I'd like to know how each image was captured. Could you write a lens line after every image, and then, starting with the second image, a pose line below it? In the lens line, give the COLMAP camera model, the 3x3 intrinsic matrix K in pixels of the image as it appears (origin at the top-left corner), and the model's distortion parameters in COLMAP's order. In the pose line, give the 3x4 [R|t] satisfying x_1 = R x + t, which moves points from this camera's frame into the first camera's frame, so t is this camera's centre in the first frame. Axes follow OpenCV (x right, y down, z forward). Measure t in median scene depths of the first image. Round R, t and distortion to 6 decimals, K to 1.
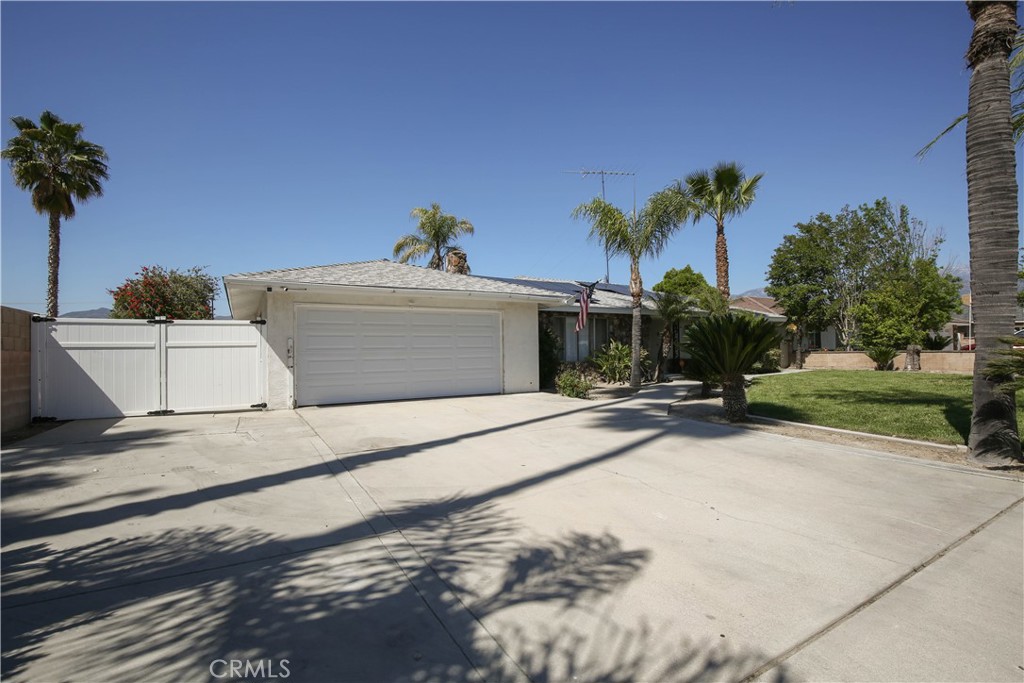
lens RADIAL K [[470.7, 0, 516.0], [0, 470.7, 347.4], [0, 0, 1]] dist [-0.041593, 0.011943]
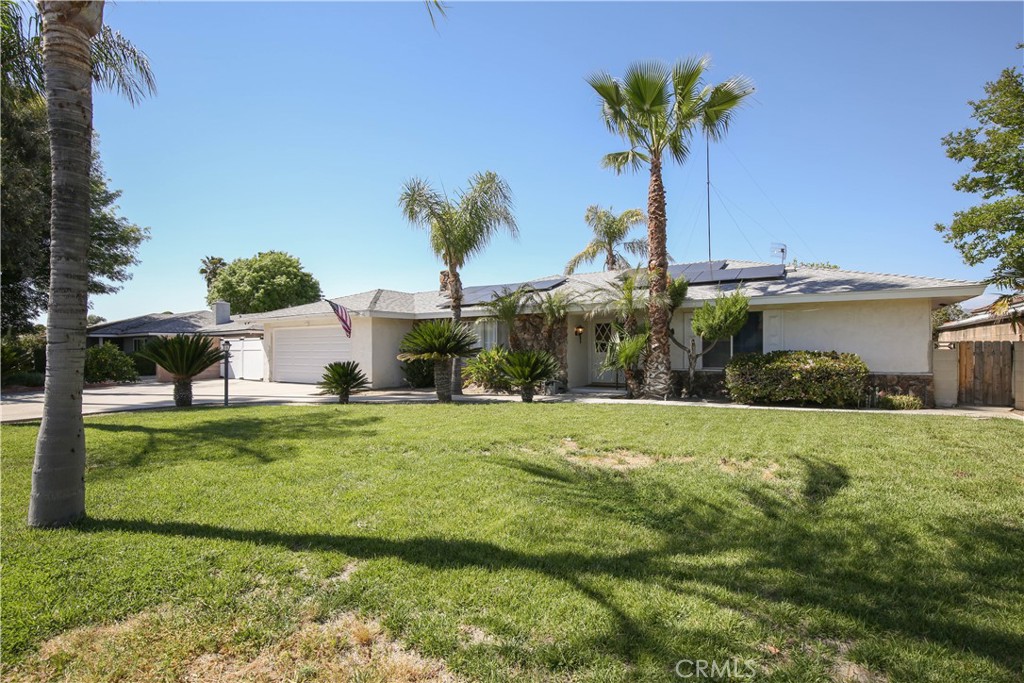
lens RADIAL K [[466.7, 0, 512.0], [0, 466.7, 341.5], [0, 0, 1]] dist [-0.038358, 0.011426]
pose [[0.464720, -0.000347, -0.885458, 1.343201], [0.005813, 0.999980, 0.002659, -0.030090], [0.885439, -0.006383, 0.464712, 0.785761]]
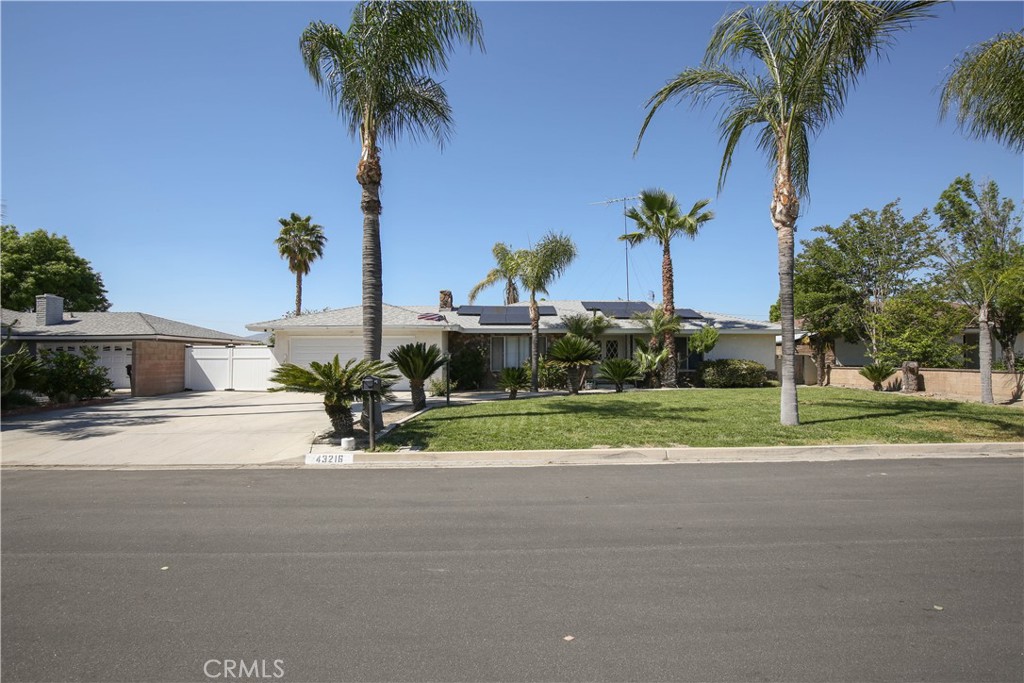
lens RADIAL K [[466.7, 0, 512.0], [0, 466.7, 341.5], [0, 0, 1]] dist [-0.038358, 0.011426]
pose [[0.871543, -0.005211, -0.490291, 0.970593], [-0.006503, 0.999733, -0.022186, -0.028887], [0.490276, 0.022524, 0.871276, -0.145420]]
